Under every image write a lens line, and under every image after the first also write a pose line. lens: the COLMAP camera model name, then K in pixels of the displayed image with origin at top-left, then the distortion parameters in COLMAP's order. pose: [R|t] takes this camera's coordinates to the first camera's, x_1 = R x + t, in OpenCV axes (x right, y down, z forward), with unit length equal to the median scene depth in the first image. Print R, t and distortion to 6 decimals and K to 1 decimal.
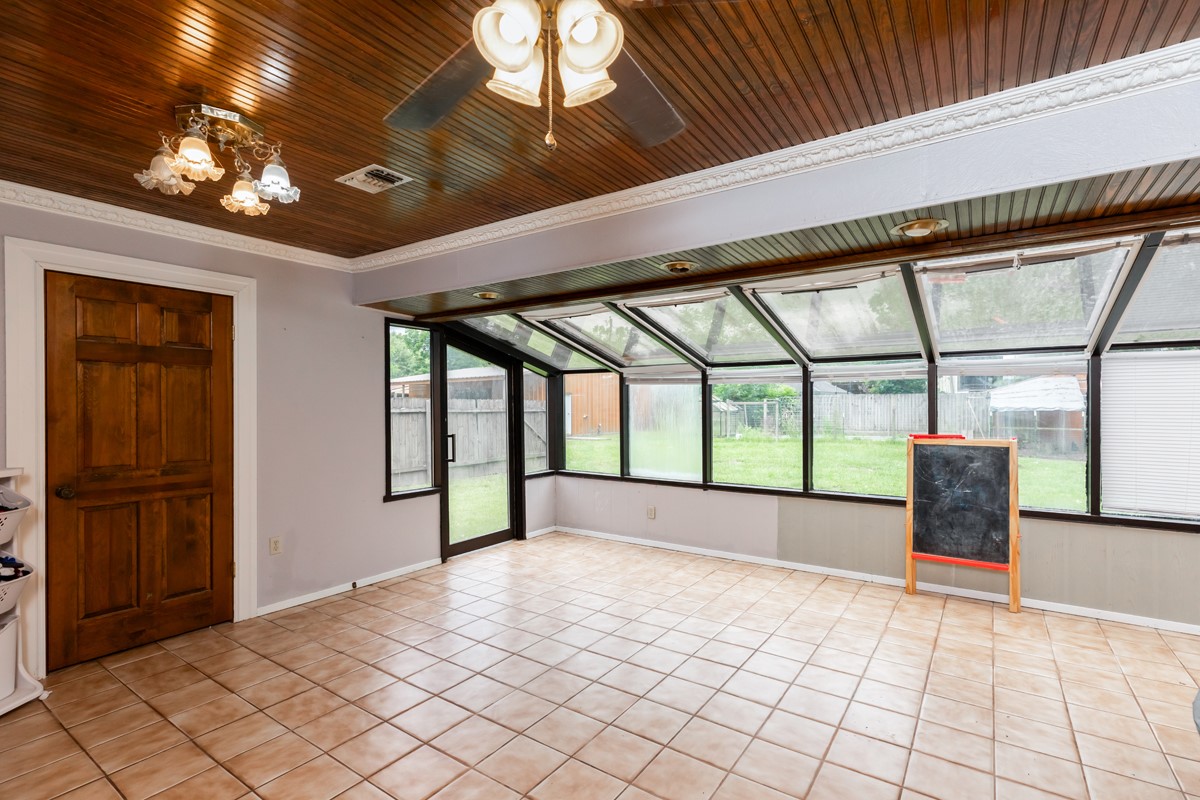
lens RADIAL K [[551.4, 0, 601.3], [0, 551.4, 406.8], [0, 0, 1]] dist [0.000713, -0.000570]
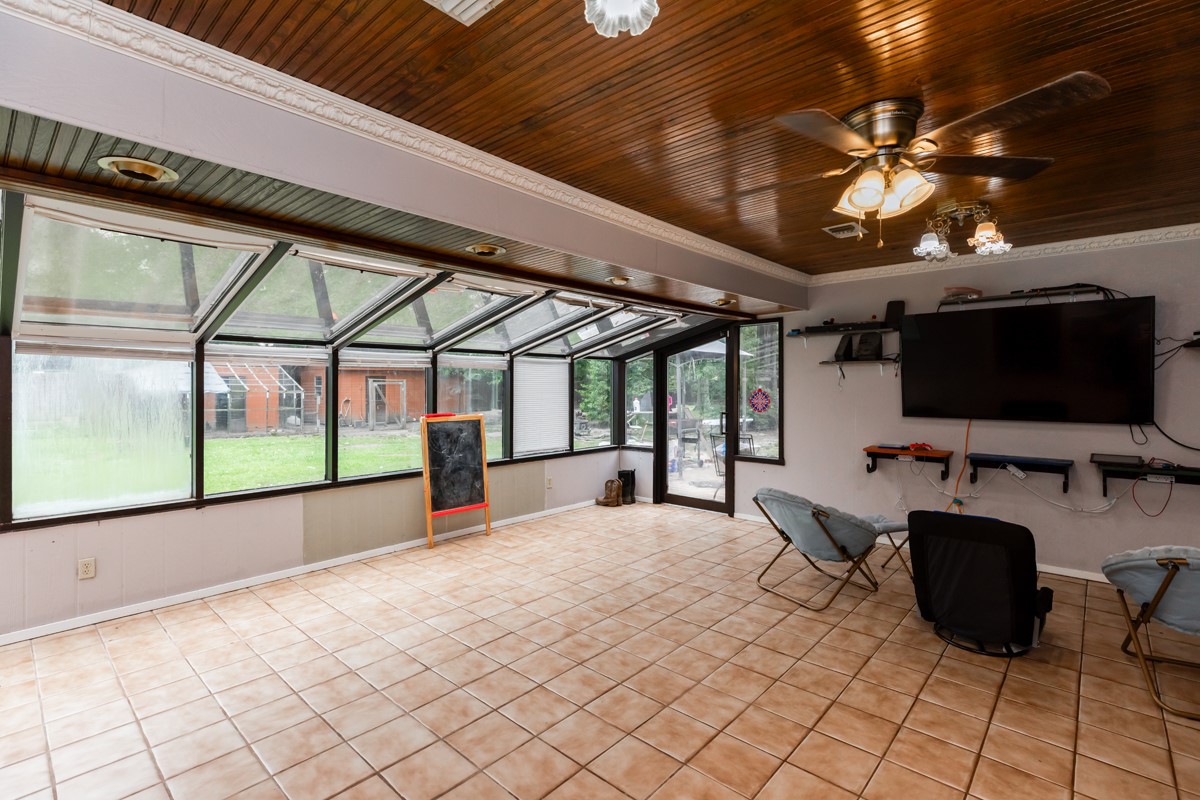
lens RADIAL K [[551.4, 0, 596.3], [0, 551.4, 390.5], [0, 0, 1]] dist [0.000713, -0.000570]
pose [[0.140640, -0.007546, 0.990032, -0.567256], [0.003020, 0.999970, 0.007193, -0.009150], [-0.990056, 0.001978, 0.140659, 0.478312]]
